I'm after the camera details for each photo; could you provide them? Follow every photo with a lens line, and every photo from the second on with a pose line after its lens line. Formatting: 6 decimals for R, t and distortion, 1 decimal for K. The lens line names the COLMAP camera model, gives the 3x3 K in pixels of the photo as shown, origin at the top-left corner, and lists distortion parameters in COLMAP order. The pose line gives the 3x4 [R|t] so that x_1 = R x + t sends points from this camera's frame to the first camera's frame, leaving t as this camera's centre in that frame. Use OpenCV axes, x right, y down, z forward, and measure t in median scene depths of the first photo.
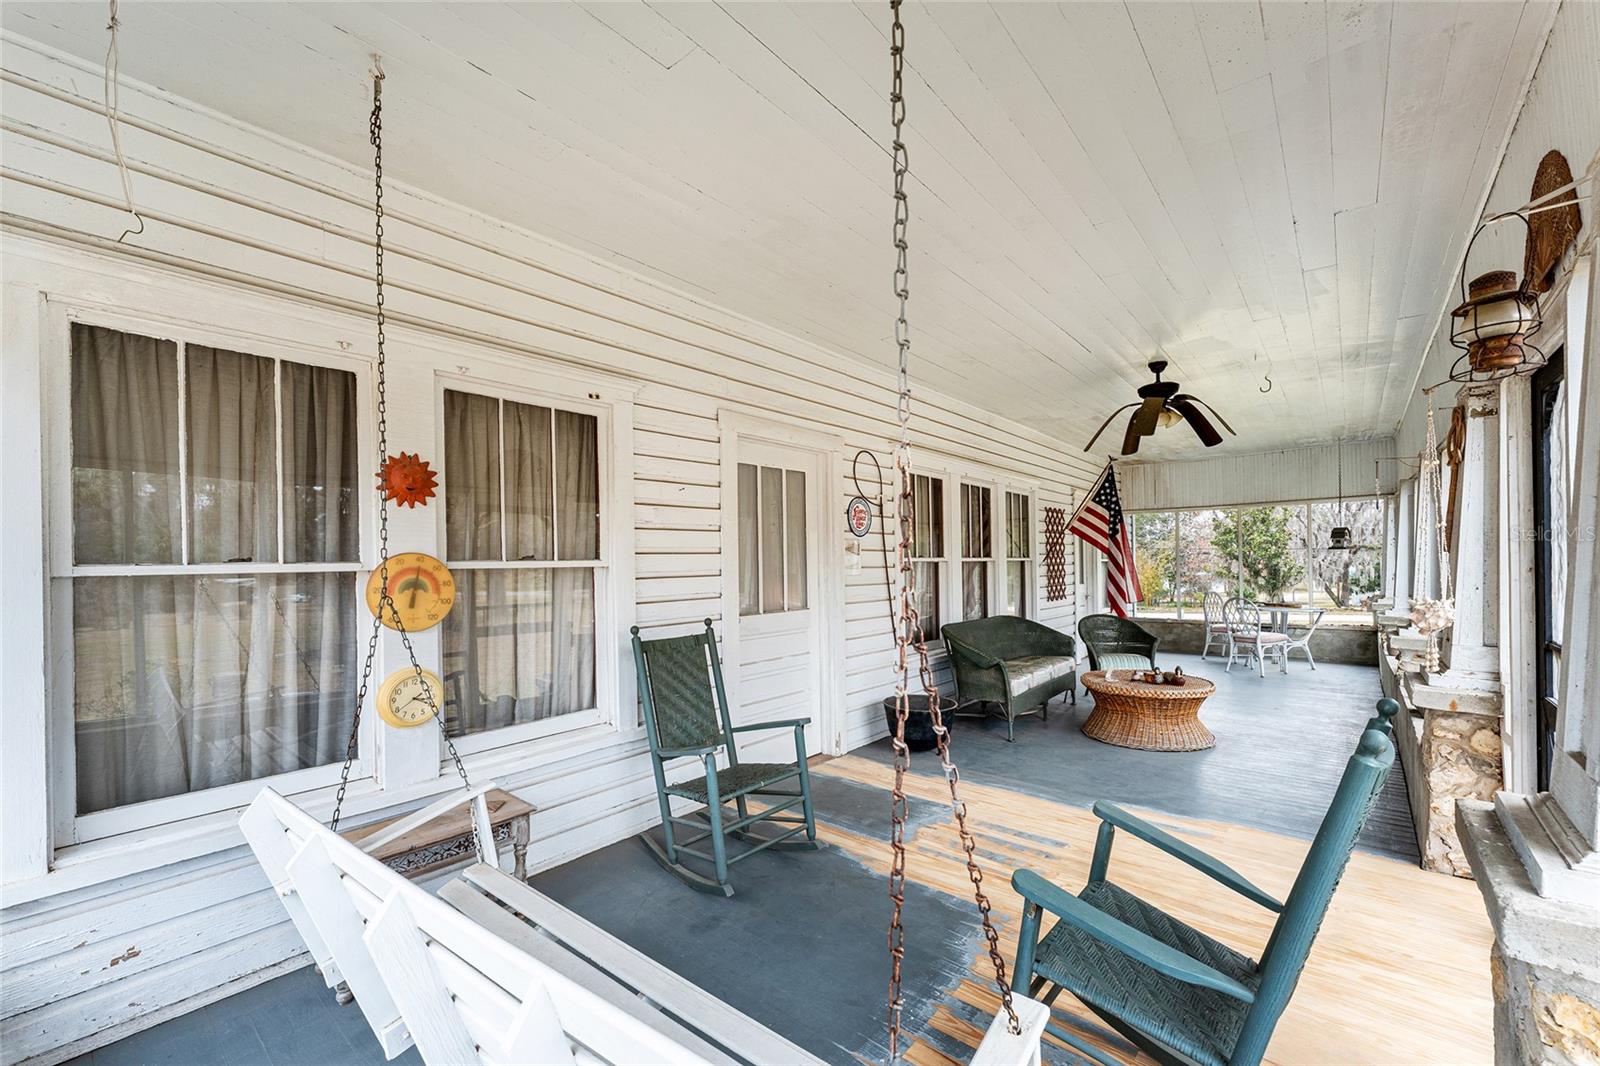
lens RADIAL K [[643.8, 0, 802.3], [0, 643.8, 568.3], [0, 0, 1]] dist [-0.000265, -0.000071]
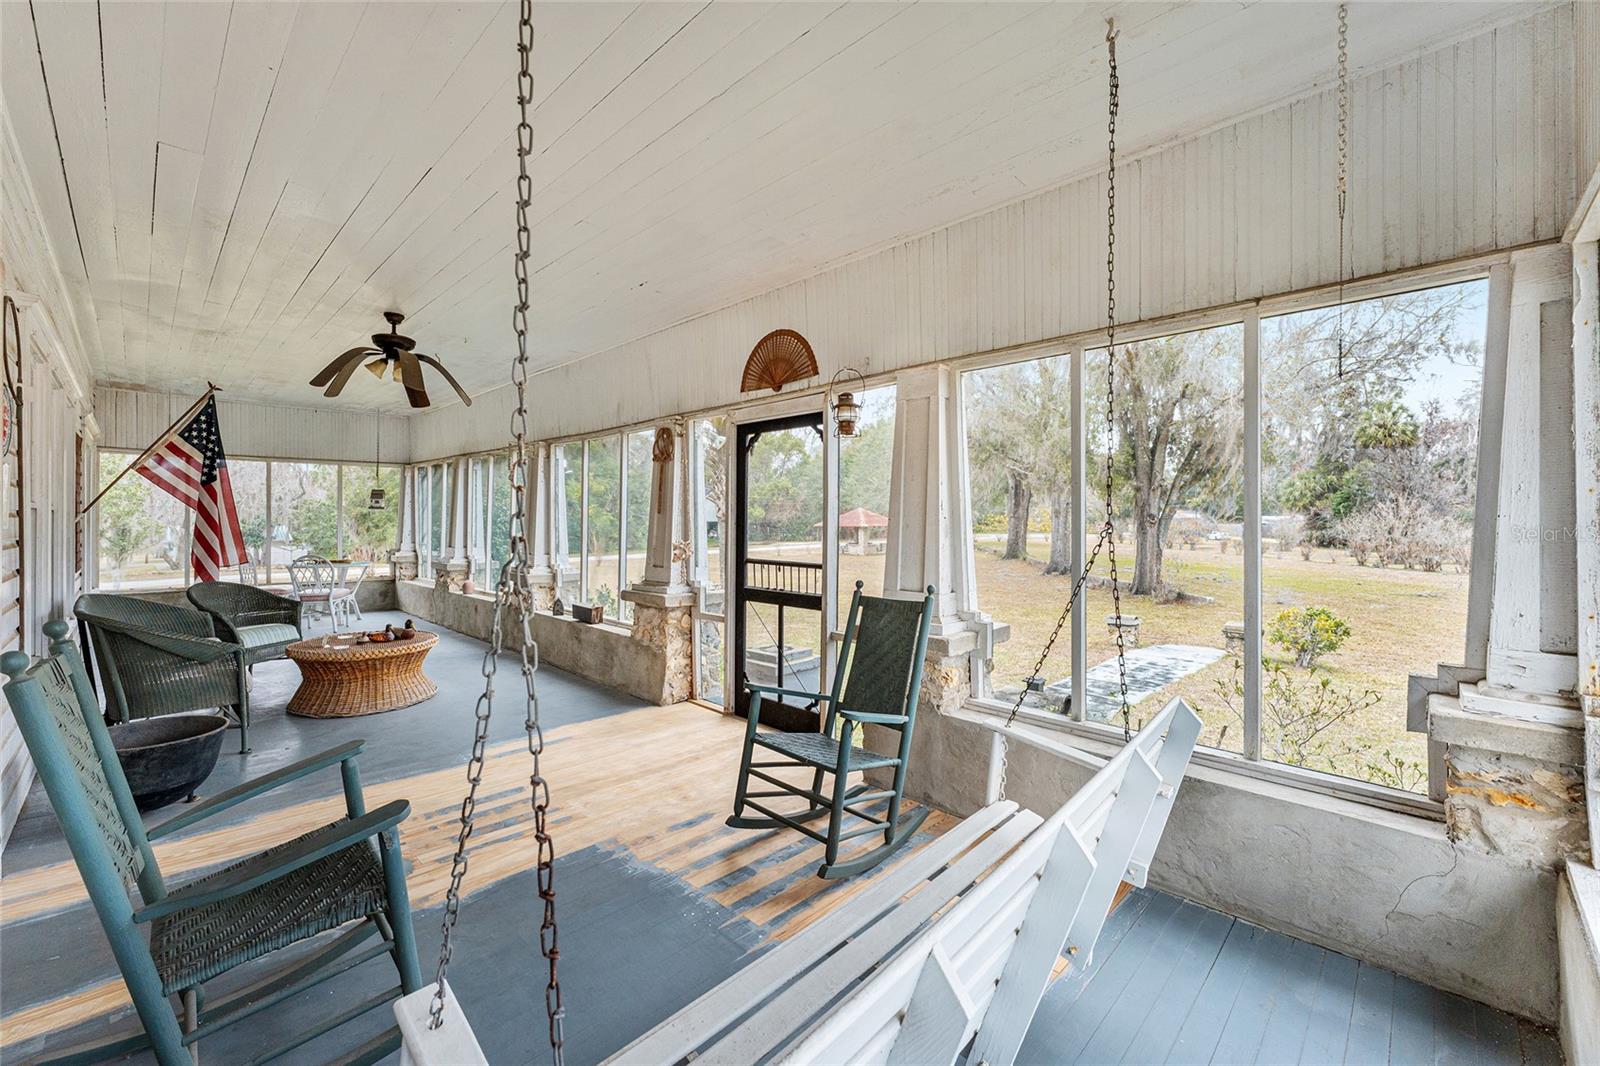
lens RADIAL K [[642.4, 0, 800.0], [0, 642.4, 533.0], [0, 0, 1]] dist [0.000523, 0.000055]
pose [[0.066232, -0.005579, 0.997789, -0.264681], [-0.000490, 0.999984, 0.005624, 0.006110], [-0.997804, -0.000862, 0.066228, 0.217810]]
